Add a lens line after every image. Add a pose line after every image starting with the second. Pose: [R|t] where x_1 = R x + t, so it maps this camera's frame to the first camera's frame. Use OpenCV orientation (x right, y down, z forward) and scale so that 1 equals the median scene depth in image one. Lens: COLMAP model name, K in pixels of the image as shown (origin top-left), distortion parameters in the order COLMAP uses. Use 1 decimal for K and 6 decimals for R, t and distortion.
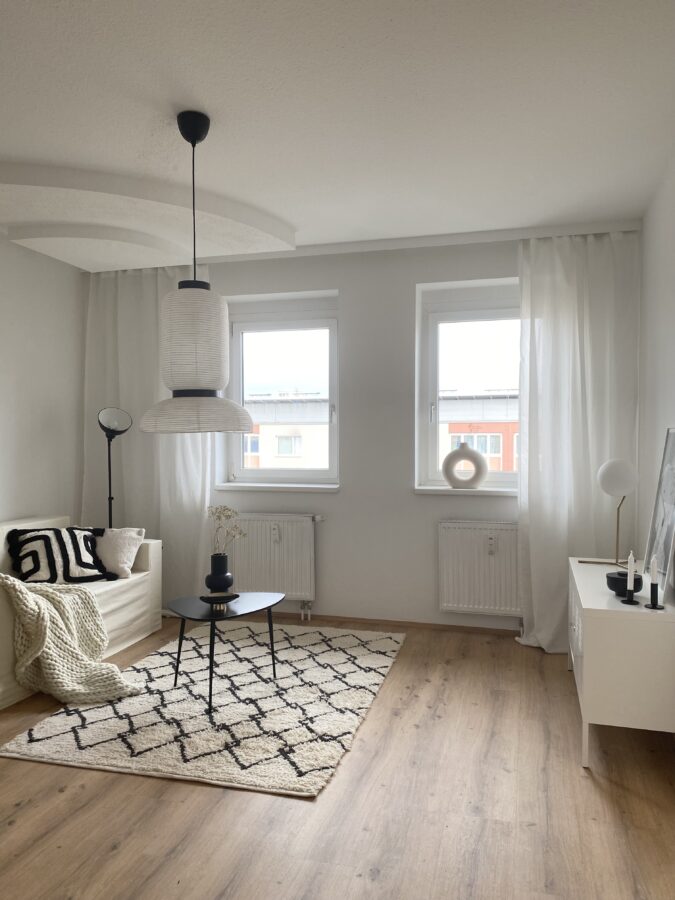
lens RADIAL K [[678.4, 0, 339.7], [0, 678.4, 448.6], [0, 0, 1]] dist [0.011141, -0.010103]
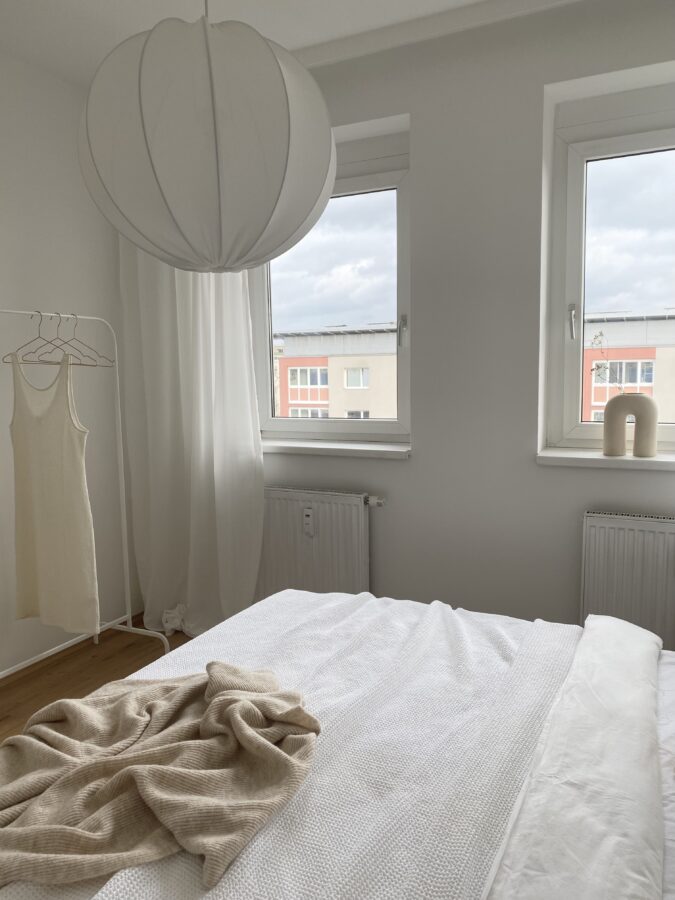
lens RADIAL K [[678.4, 0, 337.3], [0, 678.4, 449.3], [0, 0, 1]] dist [0.011141, -0.010103]
pose [[0.994636, -0.005522, -0.103285, -0.000192], [0.015946, 0.994821, 0.100380, -0.010691], [0.102196, -0.101488, 0.989574, 0.542908]]
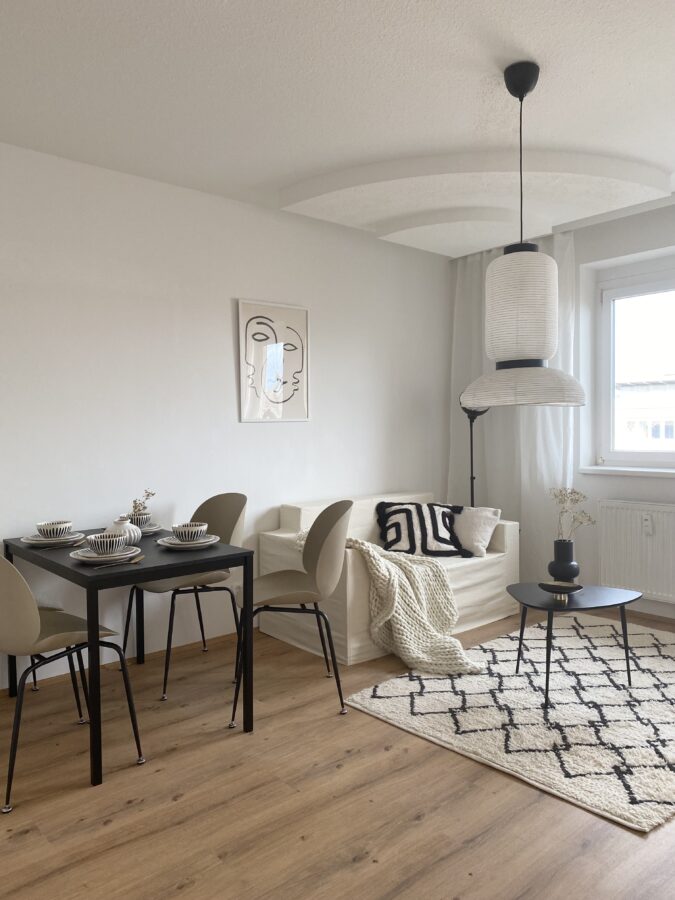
lens RADIAL K [[678.4, 0, 344.9], [0, 678.4, 440.4], [0, 0, 1]] dist [0.011141, -0.010103]
pose [[0.840159, 0.007467, -0.542288, 0.072741], [-0.003308, 0.999957, 0.008643, 0.012854], [0.542330, -0.005467, 0.840148, 0.062029]]
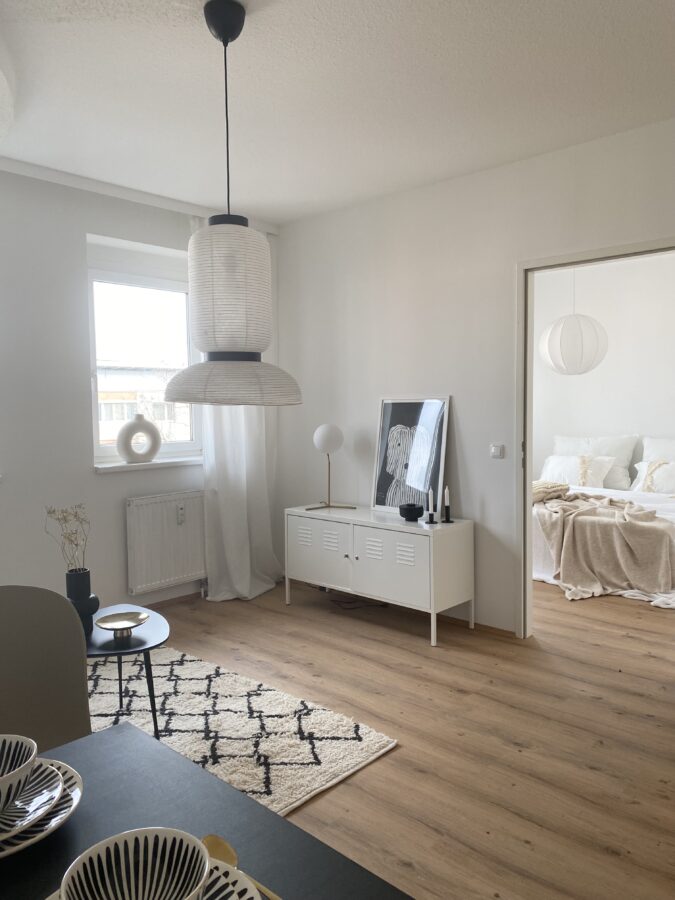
lens RADIAL K [[678.4, 0, 341.9], [0, 678.4, 448.5], [0, 0, 1]] dist [0.011141, -0.010103]
pose [[0.474047, -0.073031, 0.877466, -0.685216], [0.036902, 0.997327, 0.063071, -0.013737], [-0.879726, 0.002482, 0.475475, 0.396609]]
